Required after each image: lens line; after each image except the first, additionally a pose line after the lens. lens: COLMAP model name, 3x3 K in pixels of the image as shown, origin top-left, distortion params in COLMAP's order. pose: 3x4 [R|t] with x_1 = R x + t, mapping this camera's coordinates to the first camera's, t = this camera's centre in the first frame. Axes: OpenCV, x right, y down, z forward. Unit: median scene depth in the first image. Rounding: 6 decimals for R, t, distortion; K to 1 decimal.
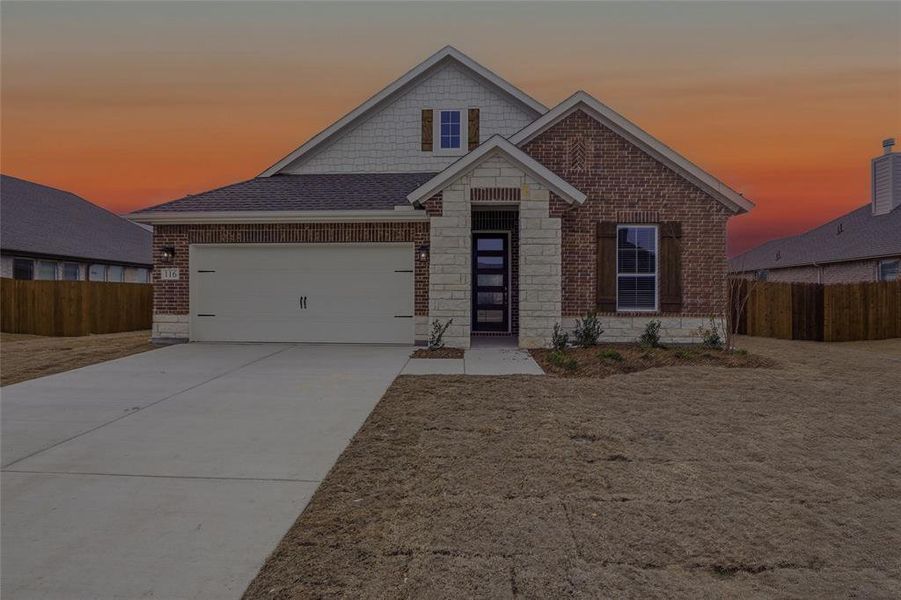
lens RADIAL K [[427.6, 0, 448.5], [0, 427.6, 296.7], [0, 0, 1]] dist [-0.024542, -0.000470]
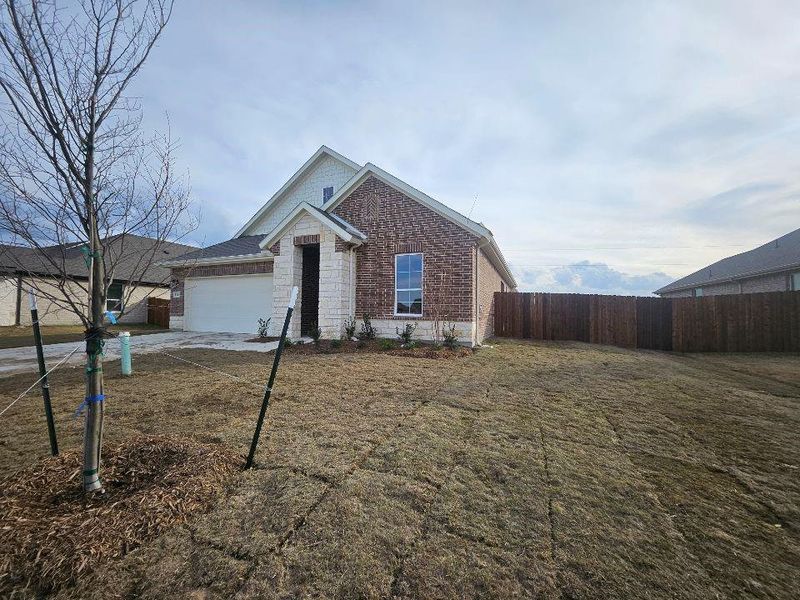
lens RADIAL K [[307.8, 0, 403.4], [0, 307.8, 301.0], [0, 0, 1]] dist [0.002330, 0.000090]
pose [[0.943871, -0.007102, -0.330238, 0.788181], [-0.008026, 0.998981, -0.044424, 0.029481], [0.330217, 0.044581, 0.942852, 0.069668]]
